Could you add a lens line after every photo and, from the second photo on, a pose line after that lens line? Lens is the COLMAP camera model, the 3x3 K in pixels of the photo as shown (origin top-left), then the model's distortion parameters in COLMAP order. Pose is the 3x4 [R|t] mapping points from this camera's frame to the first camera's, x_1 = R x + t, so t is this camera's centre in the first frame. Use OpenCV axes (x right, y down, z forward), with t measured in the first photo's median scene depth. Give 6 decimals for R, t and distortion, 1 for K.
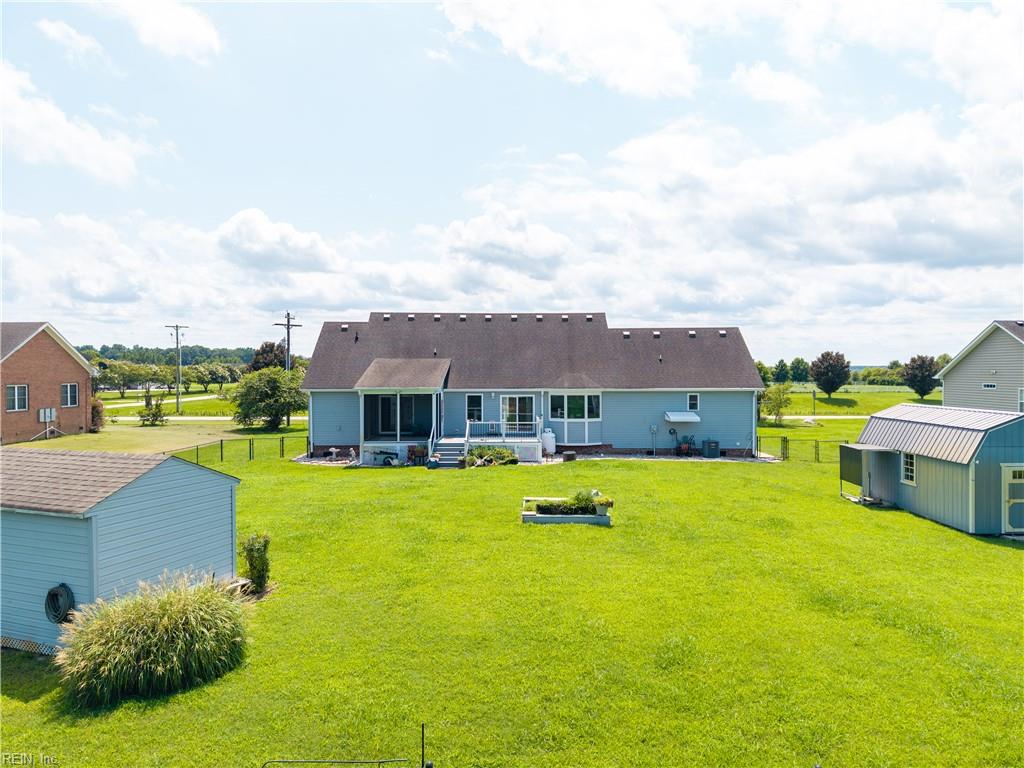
lens RADIAL K [[691.0, 0, 515.2], [0, 691.0, 382.8], [0, 0, 1]] dist [0.021598, -0.009721]
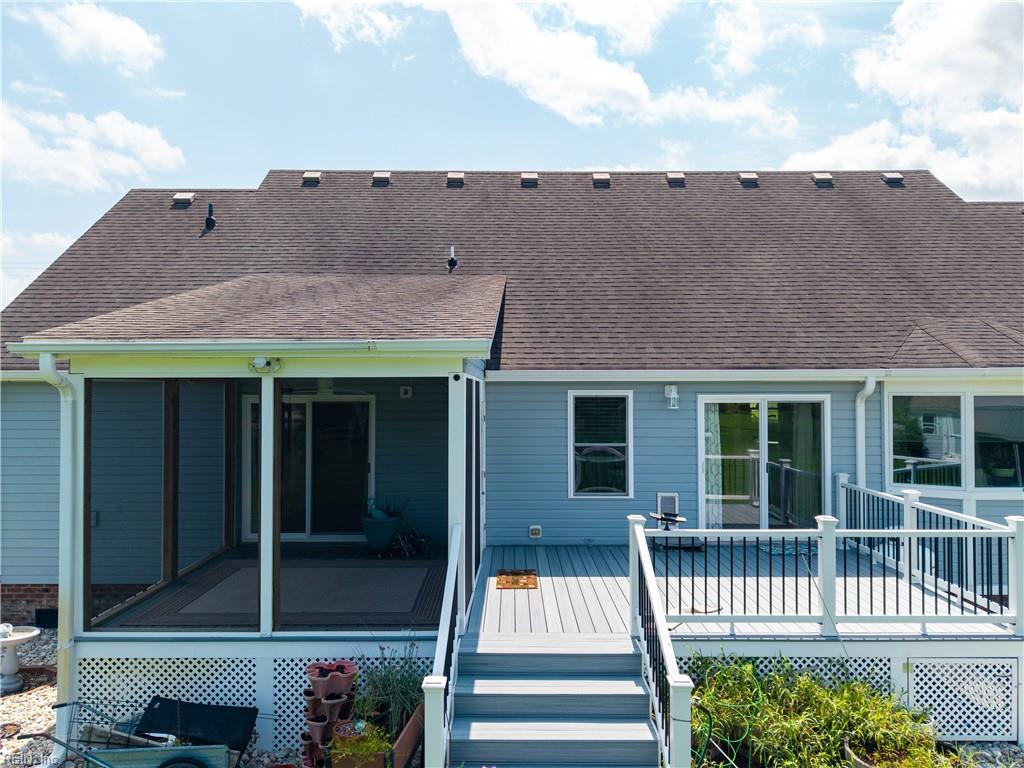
lens RADIAL K [[691.0, 0, 503.2], [0, 691.0, 387.7], [0, 0, 1]] dist [0.021598, -0.009721]
pose [[0.999956, 0.002947, -0.008944, -0.094186], [-0.003106, 0.999837, -0.017804, 0.019782], [0.008891, 0.017831, 0.999801, 0.732879]]
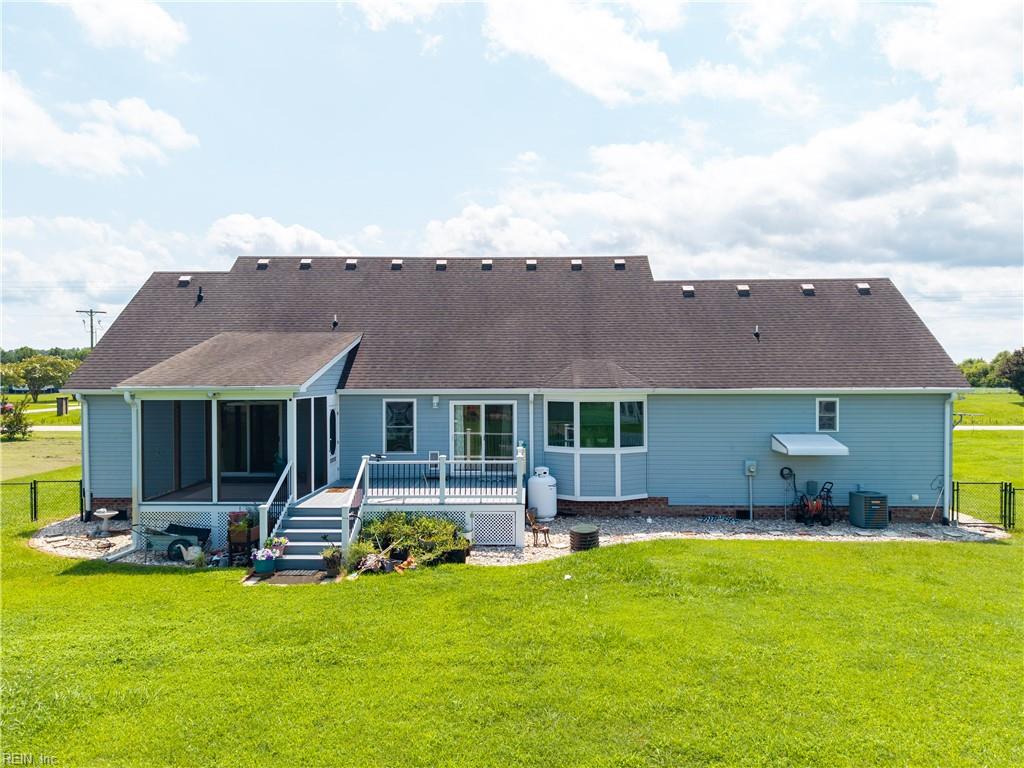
lens RADIAL K [[691.0, 0, 513.3], [0, 691.0, 383.0], [0, 0, 1]] dist [0.021598, -0.009721]
pose [[0.999686, -0.000350, -0.025037, 0.038660], [0.000341, 1.000000, -0.000356, 0.004403], [0.025037, 0.000347, 0.999686, 0.485581]]
